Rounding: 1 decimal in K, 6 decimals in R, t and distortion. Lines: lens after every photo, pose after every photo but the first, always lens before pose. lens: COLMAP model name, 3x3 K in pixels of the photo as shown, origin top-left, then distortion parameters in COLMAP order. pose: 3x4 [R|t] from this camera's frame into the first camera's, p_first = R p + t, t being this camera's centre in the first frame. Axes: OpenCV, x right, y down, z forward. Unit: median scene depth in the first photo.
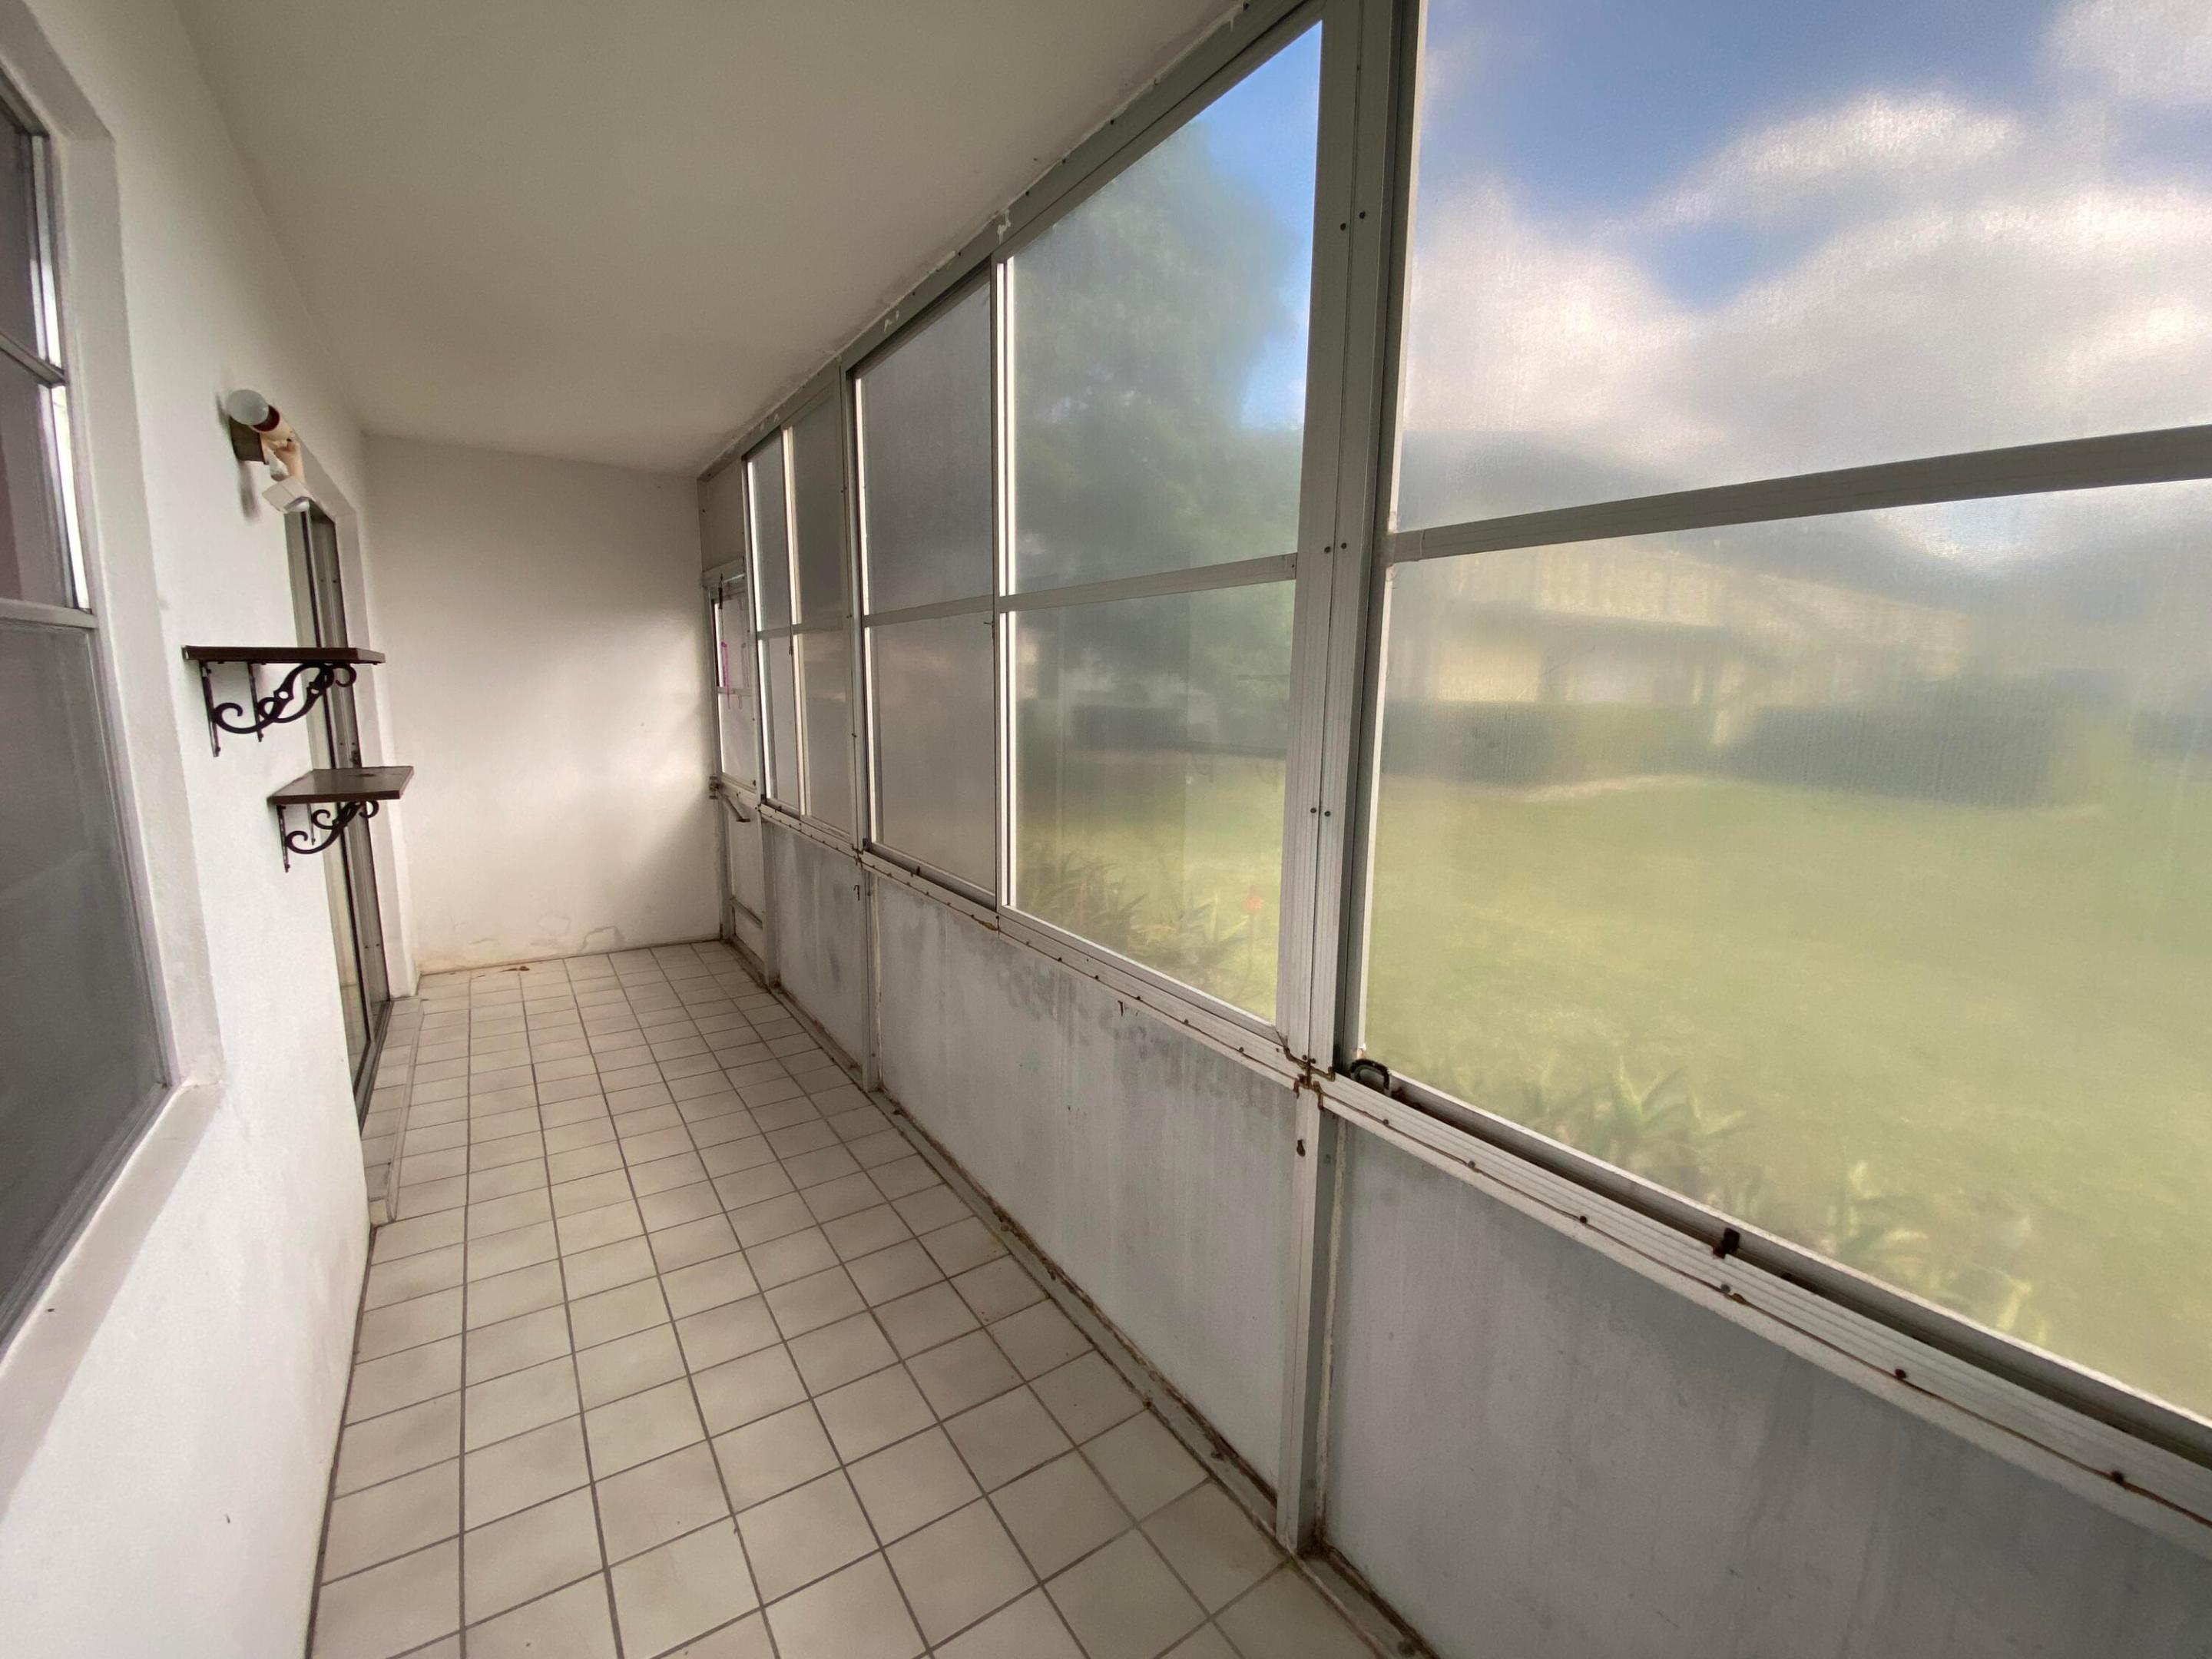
lens RADIAL K [[902.8, 0, 1106.0], [0, 902.8, 829.5], [0, 0, 1]] dist [0.033111, -0.025637]
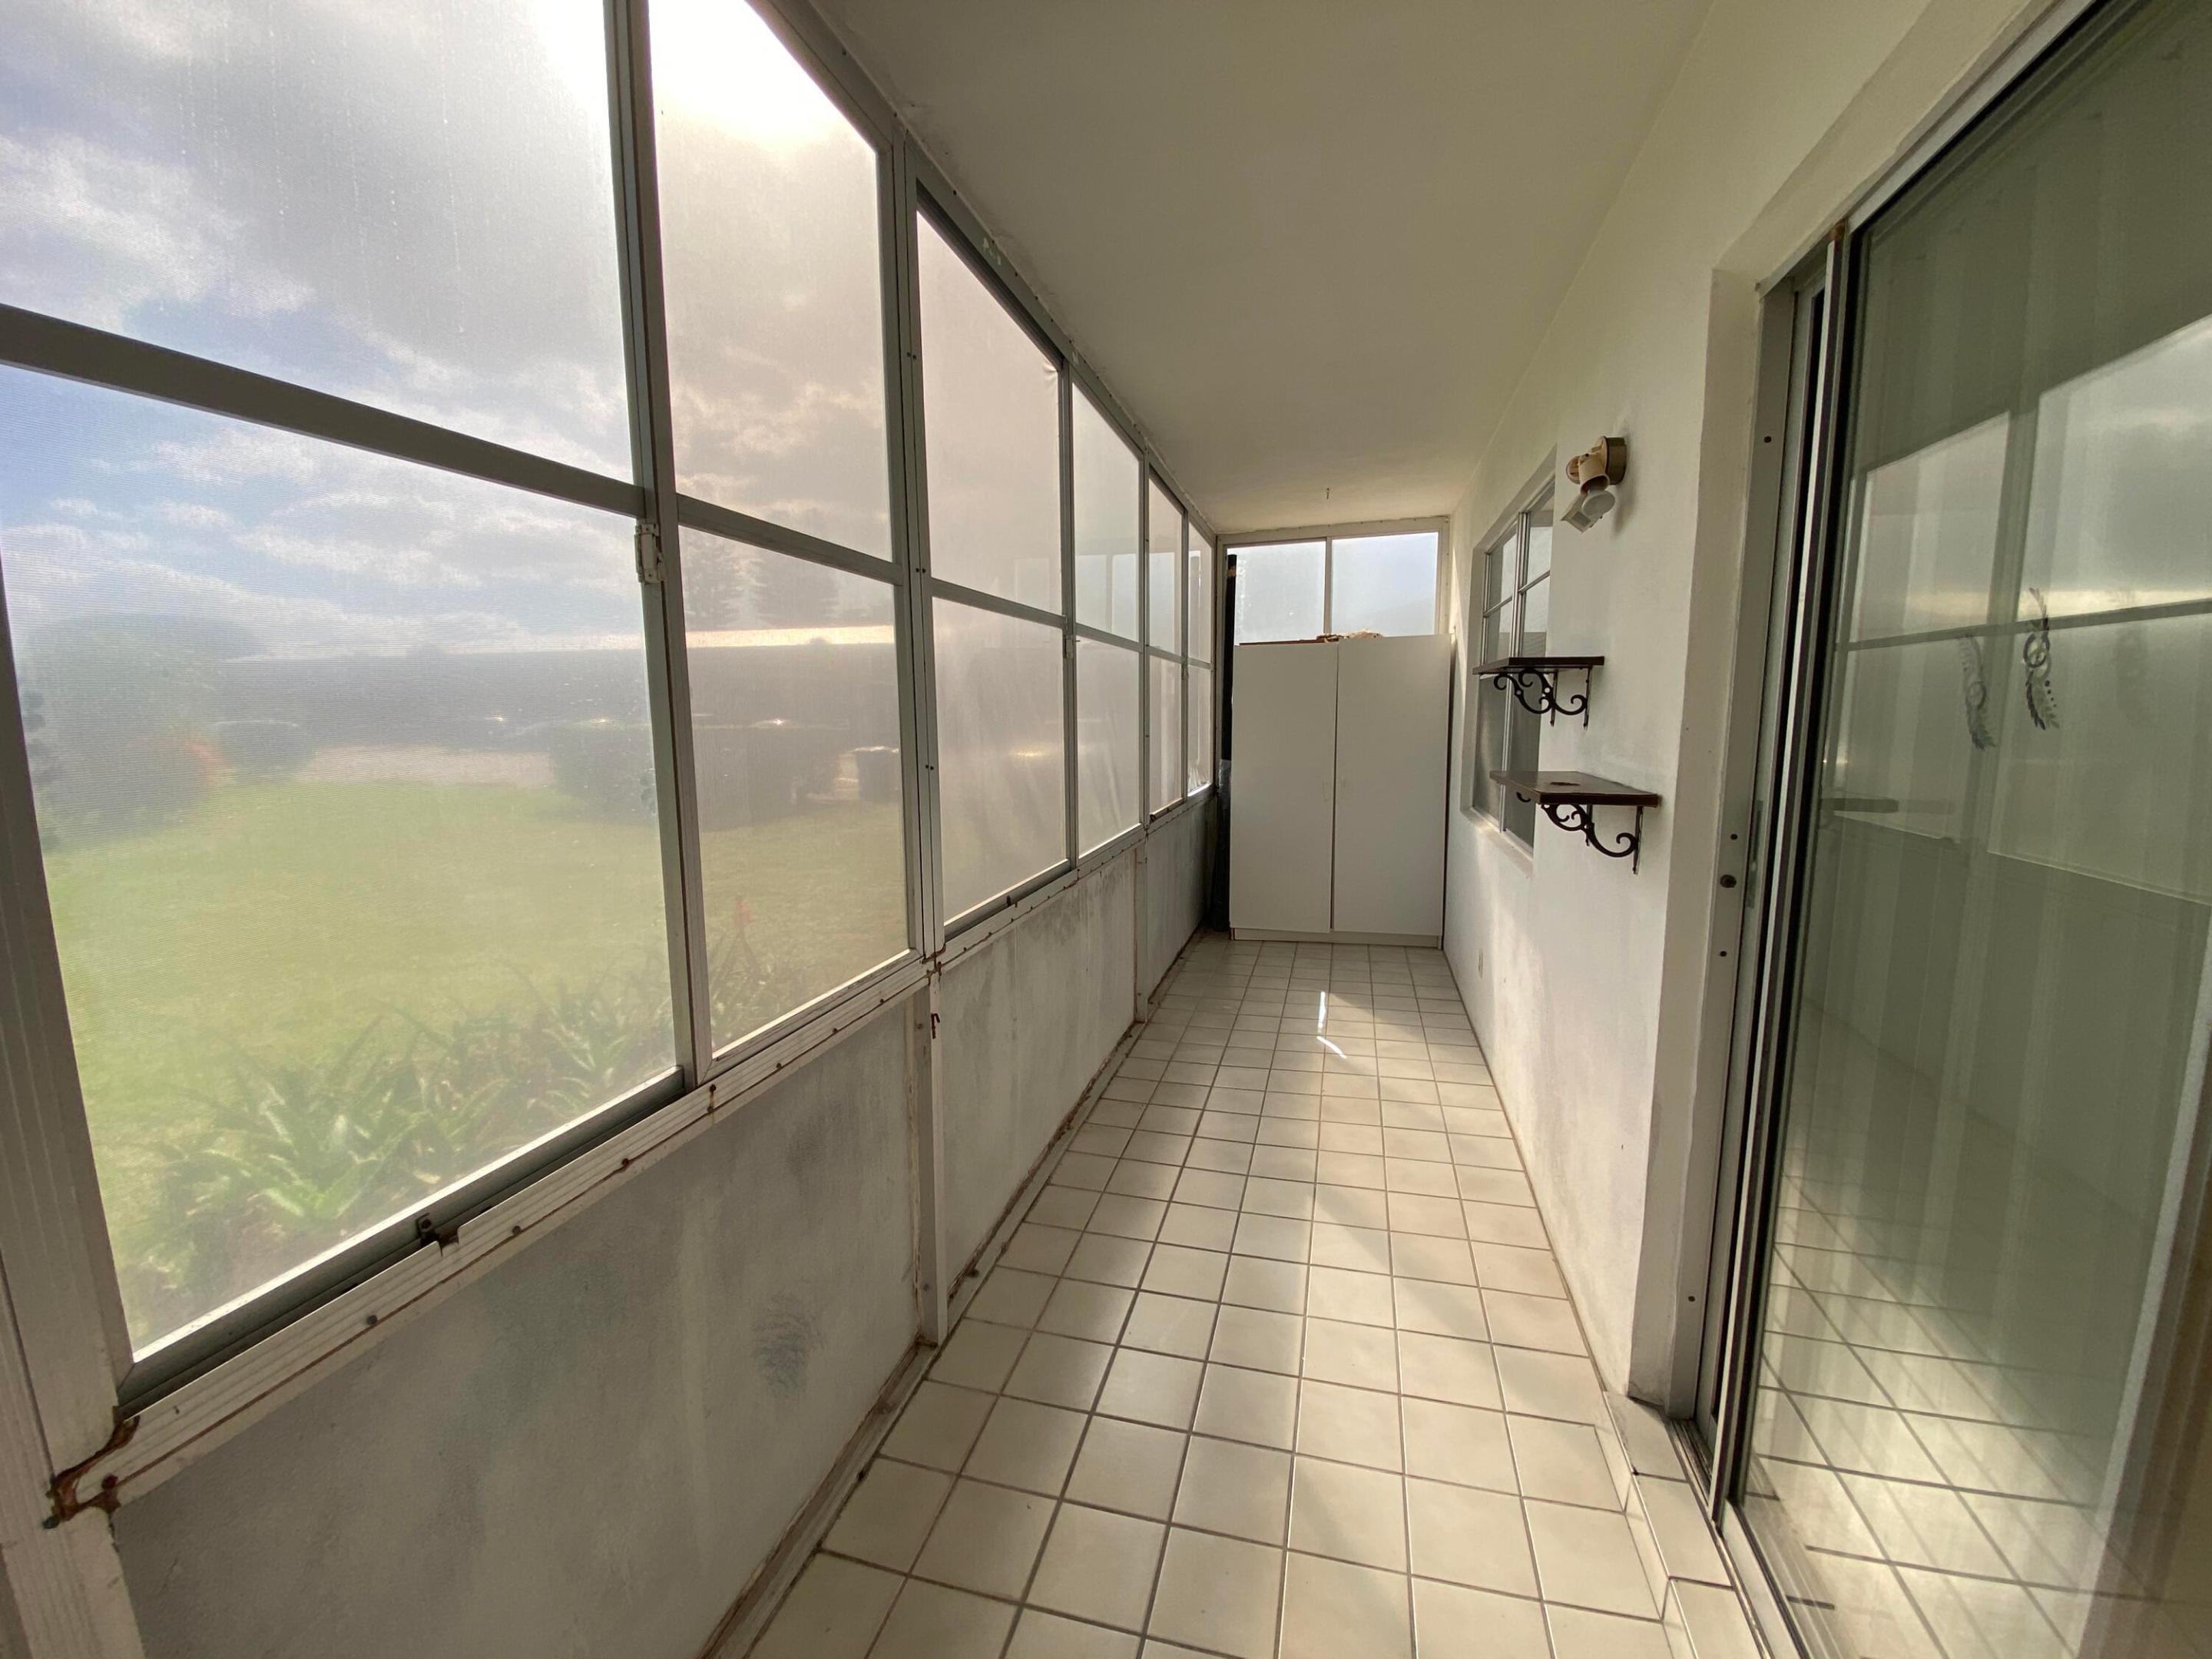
lens RADIAL K [[902.8, 0, 1106.0], [0, 902.8, 829.5], [0, 0, 1]] dist [0.033111, -0.025637]
pose [[-0.655368, -0.092614, 0.749610, -1.075107], [0.137175, 0.961355, 0.238704, -0.253573], [-0.742749, 0.259267, -0.617337, 1.682670]]
